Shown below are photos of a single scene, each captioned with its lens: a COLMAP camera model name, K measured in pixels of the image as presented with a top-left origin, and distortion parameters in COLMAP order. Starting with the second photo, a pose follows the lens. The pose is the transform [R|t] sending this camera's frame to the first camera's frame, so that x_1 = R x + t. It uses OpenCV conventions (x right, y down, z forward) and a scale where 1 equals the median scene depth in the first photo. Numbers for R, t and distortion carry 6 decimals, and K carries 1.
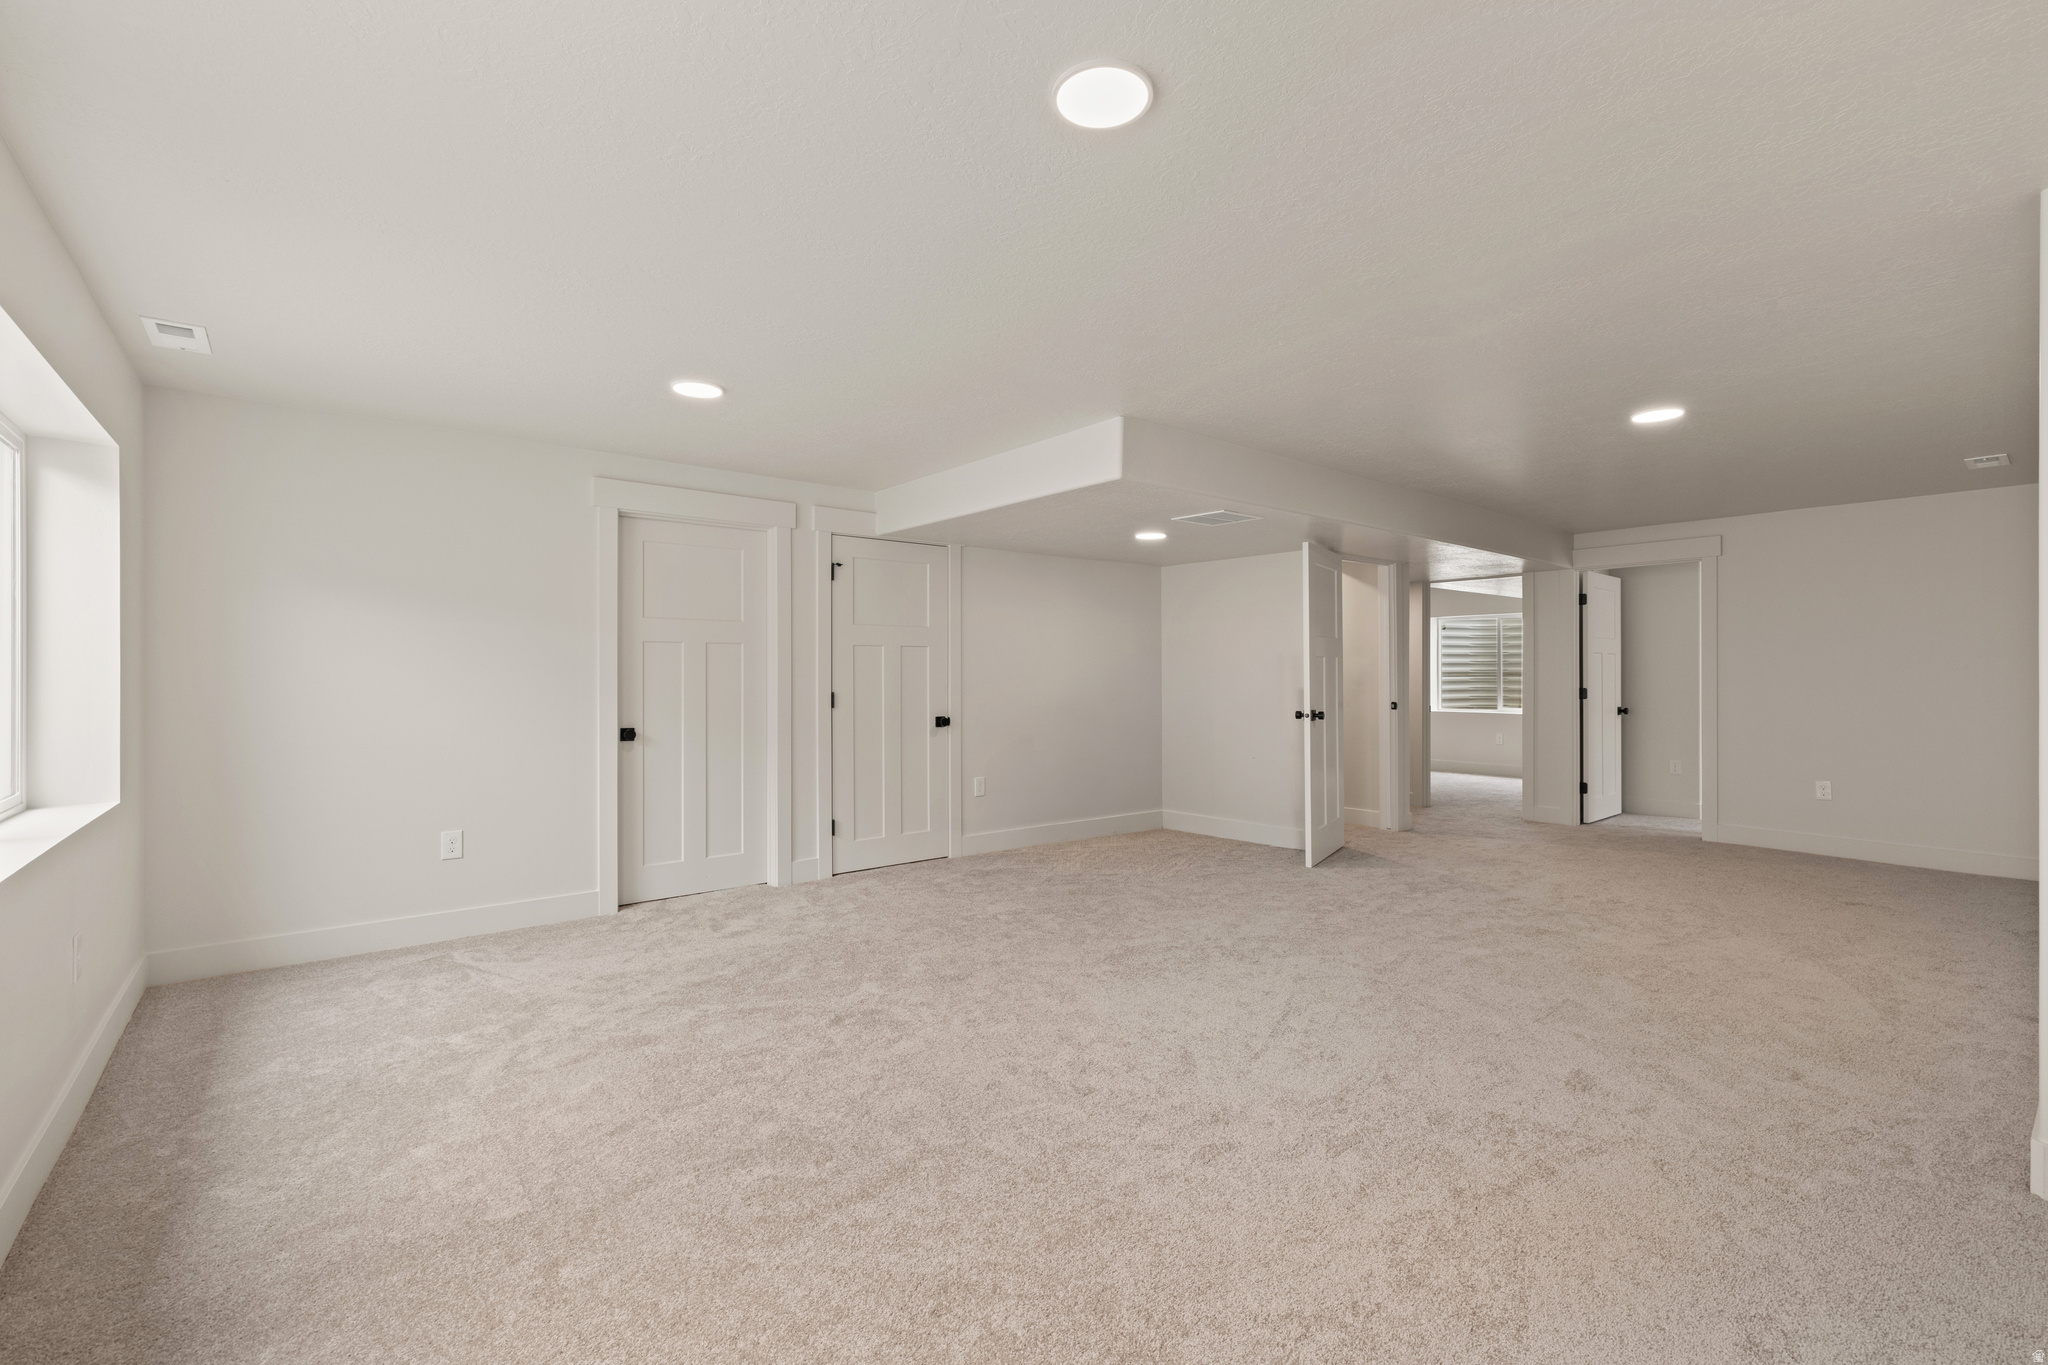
lens RADIAL K [[884.7, 0, 1024.0], [0, 884.7, 682.5], [0, 0, 1]] dist [-0.001419, -0.000620]
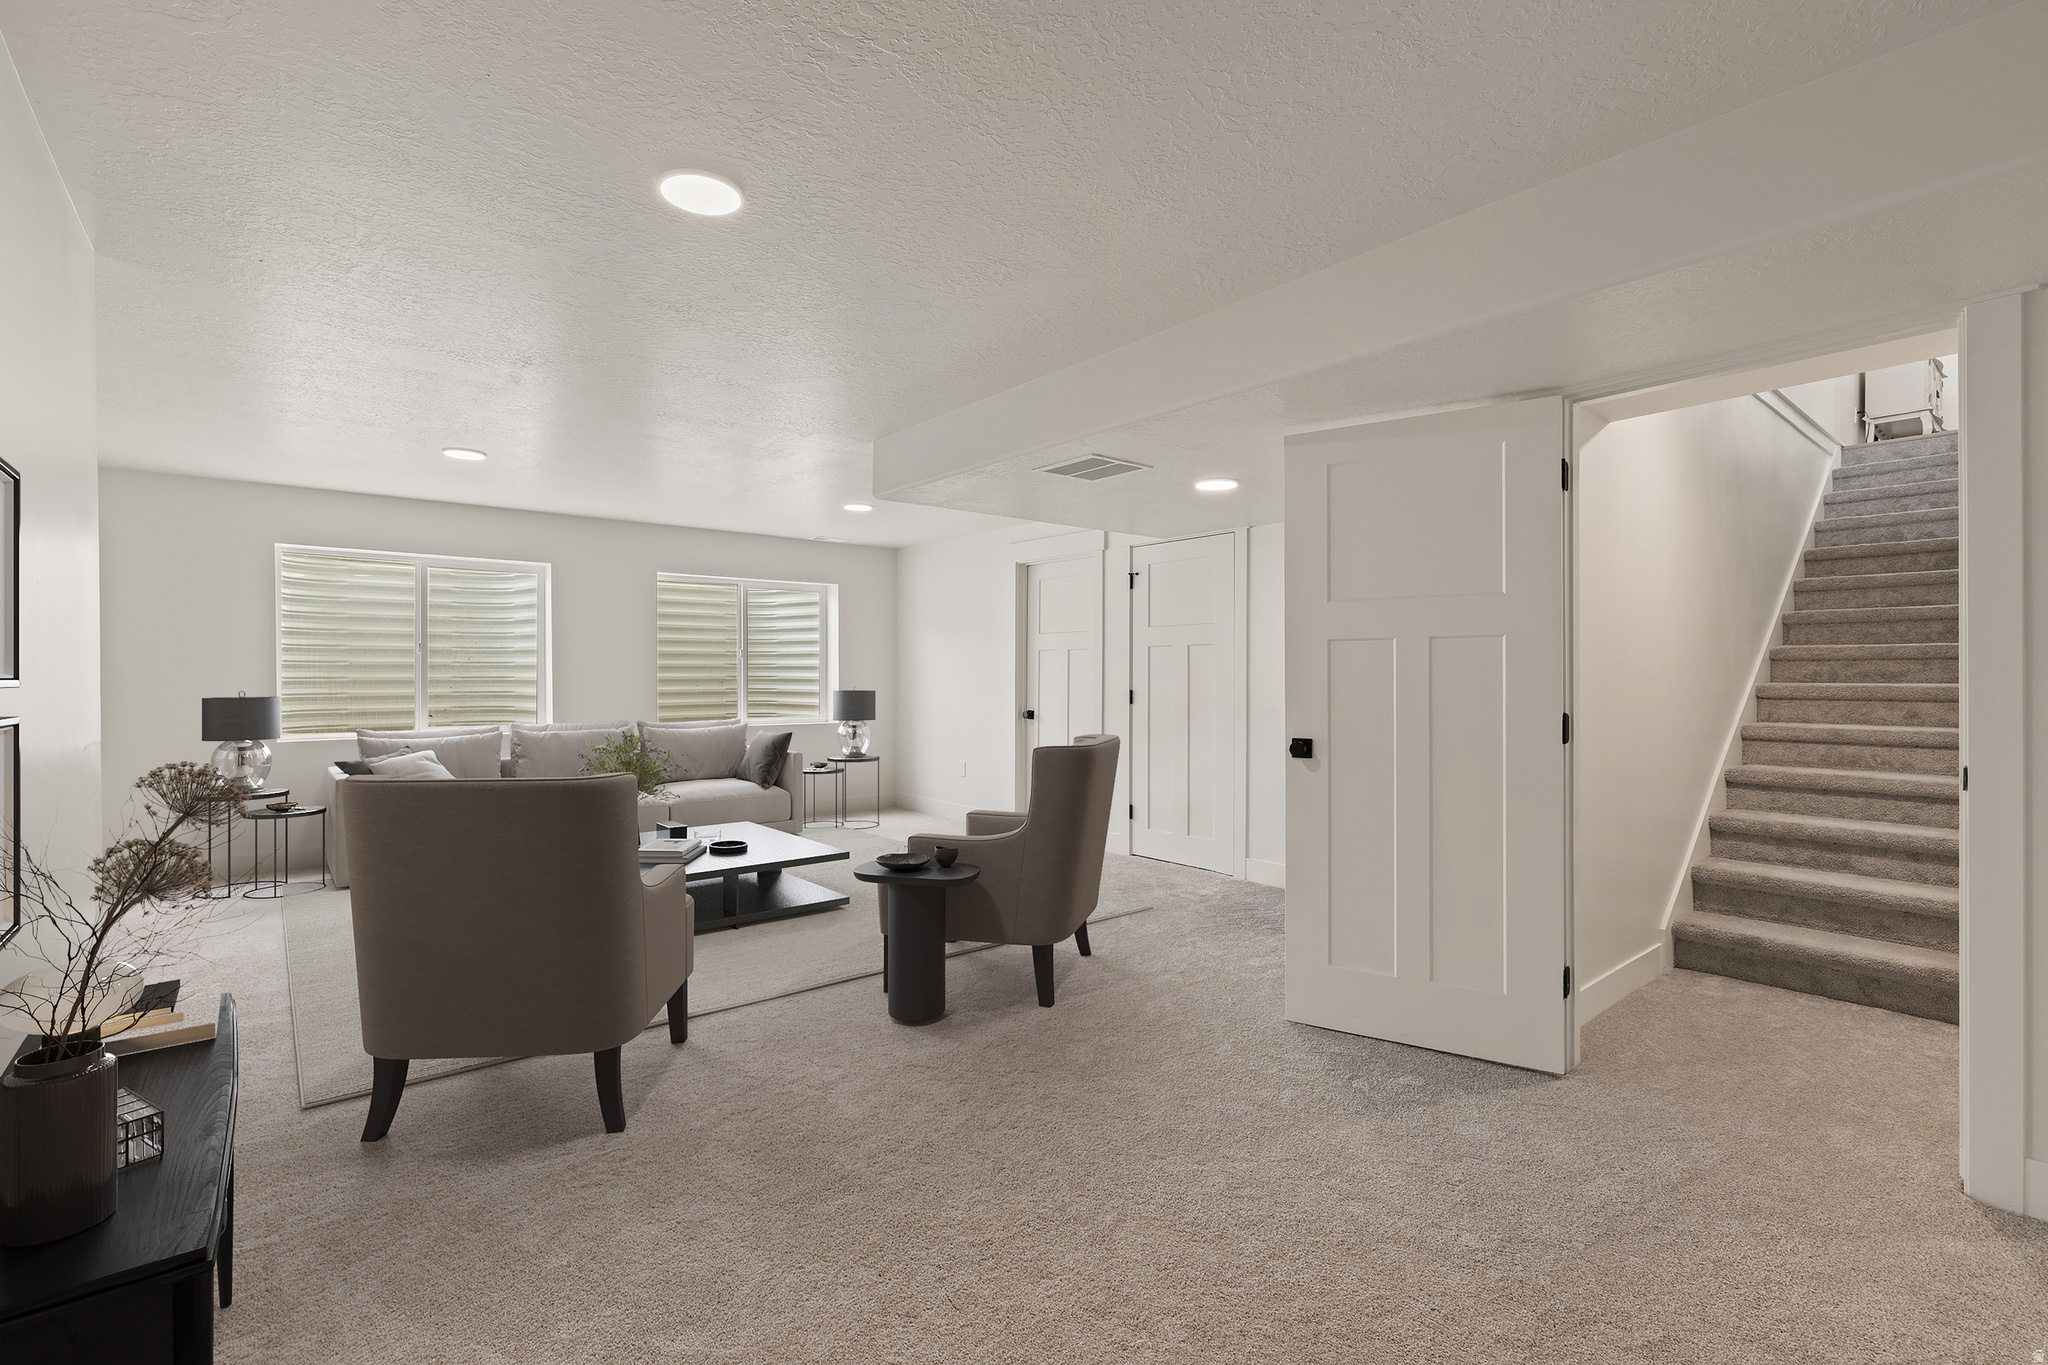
lens RADIAL K [[884.7, 0, 1024.0], [0, 884.7, 682.5], [0, 0, 1]] dist [-0.001419, -0.000620]
pose [[0.001565, 0.006240, -0.999979, 0.922073], [-0.004346, 0.999971, 0.006233, -0.004142], [0.999989, 0.004336, 0.001592, 0.889231]]
